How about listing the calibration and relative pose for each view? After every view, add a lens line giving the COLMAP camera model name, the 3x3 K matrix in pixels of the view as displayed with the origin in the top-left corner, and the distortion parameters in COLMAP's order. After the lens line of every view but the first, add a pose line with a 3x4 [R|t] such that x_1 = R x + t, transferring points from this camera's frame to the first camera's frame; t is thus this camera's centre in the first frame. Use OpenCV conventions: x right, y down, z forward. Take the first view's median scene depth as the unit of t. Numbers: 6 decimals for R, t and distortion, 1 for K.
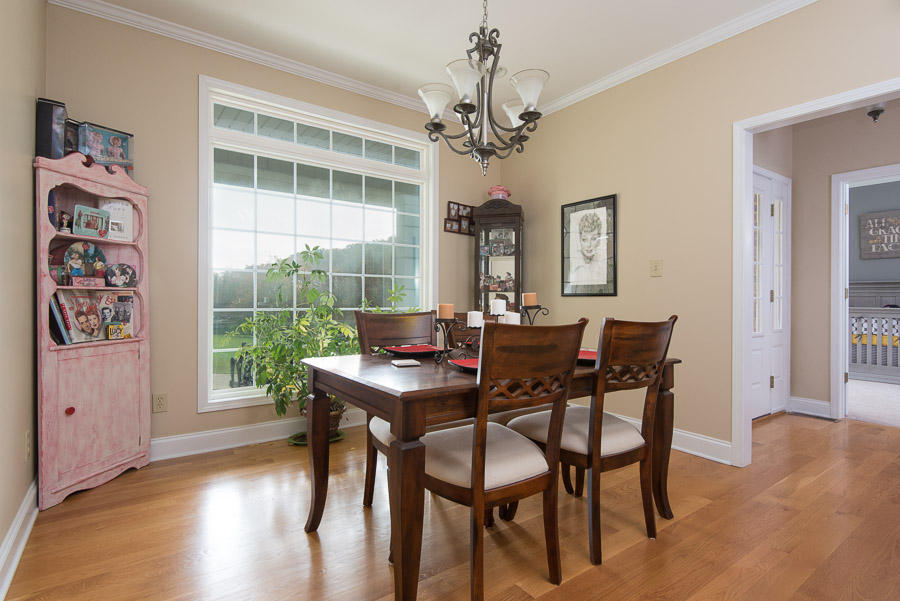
lens RADIAL K [[447.0, 0, 450.3], [0, 447.0, 300.7], [0, 0, 1]] dist [-0.026723, -0.000118]
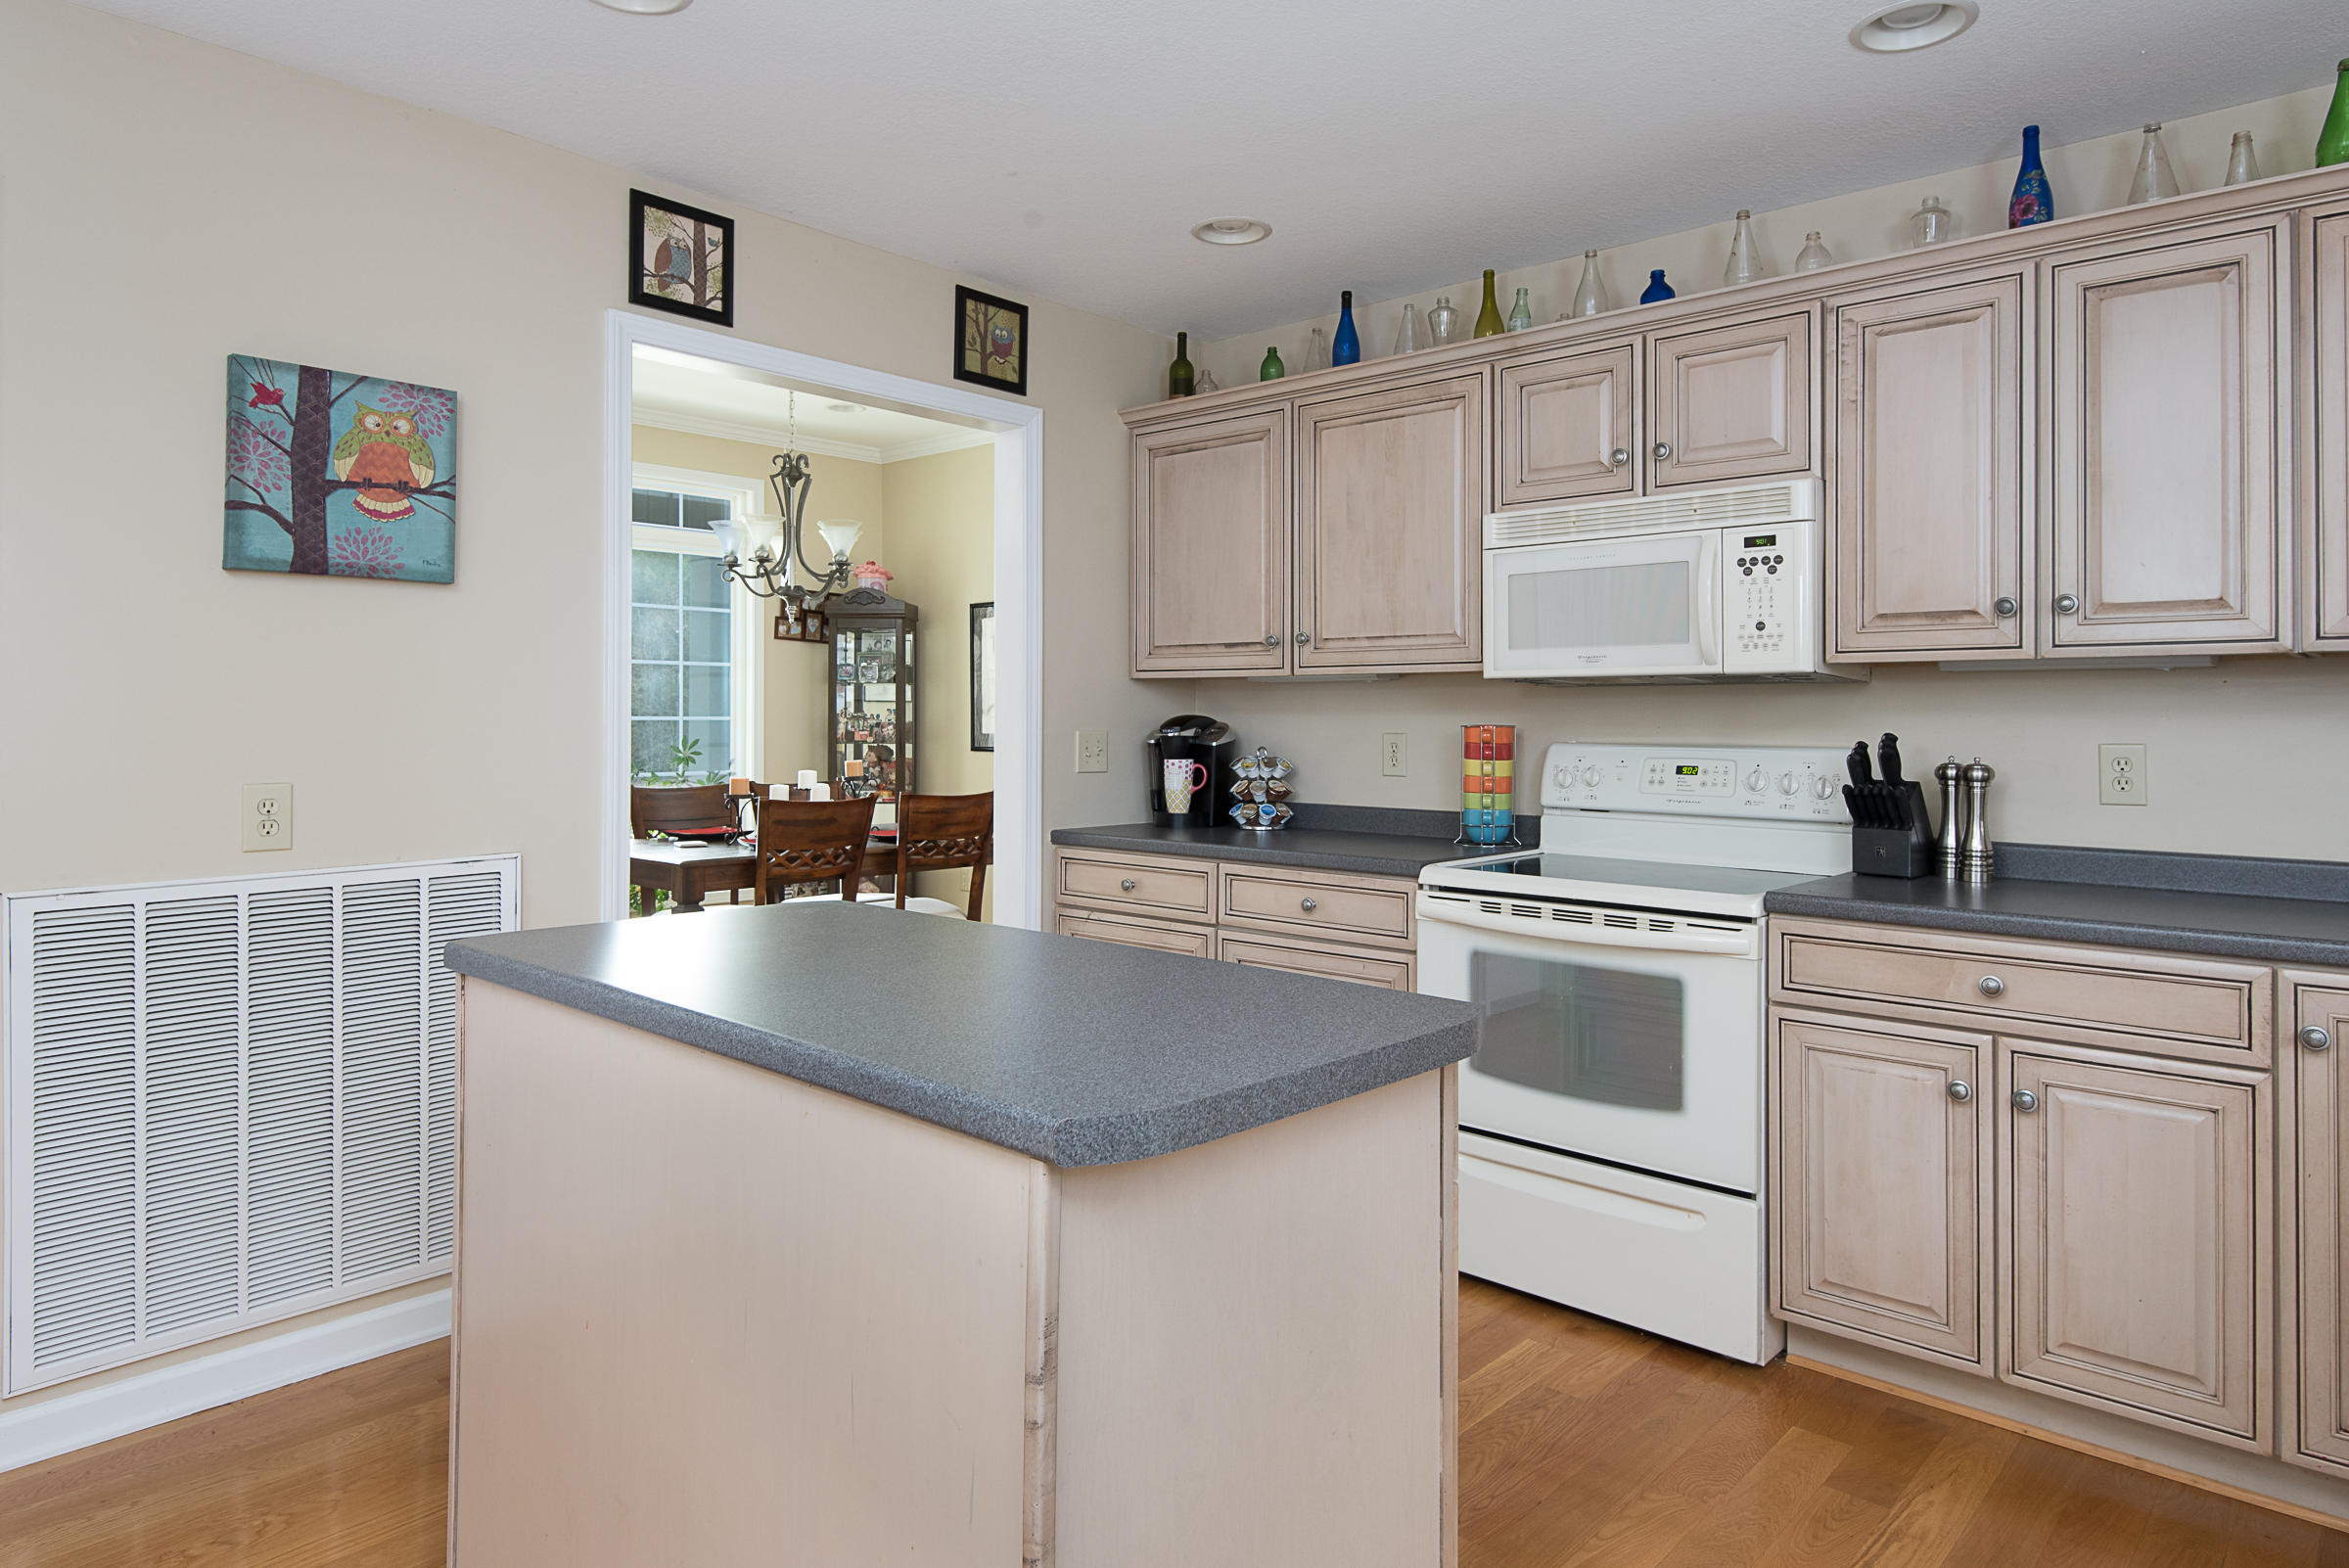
lens RADIAL K [[1406.4, 0, 1224.8], [0, 1406.4, 717.3], [0, 0, 1]] dist [0.002942, -0.005576]
pose [[0.972844, 0.001588, 0.231457, 0.137807], [-0.001459, 0.999999, -0.000728, -0.054685], [-0.231458, 0.000370, 0.972845, -0.952031]]
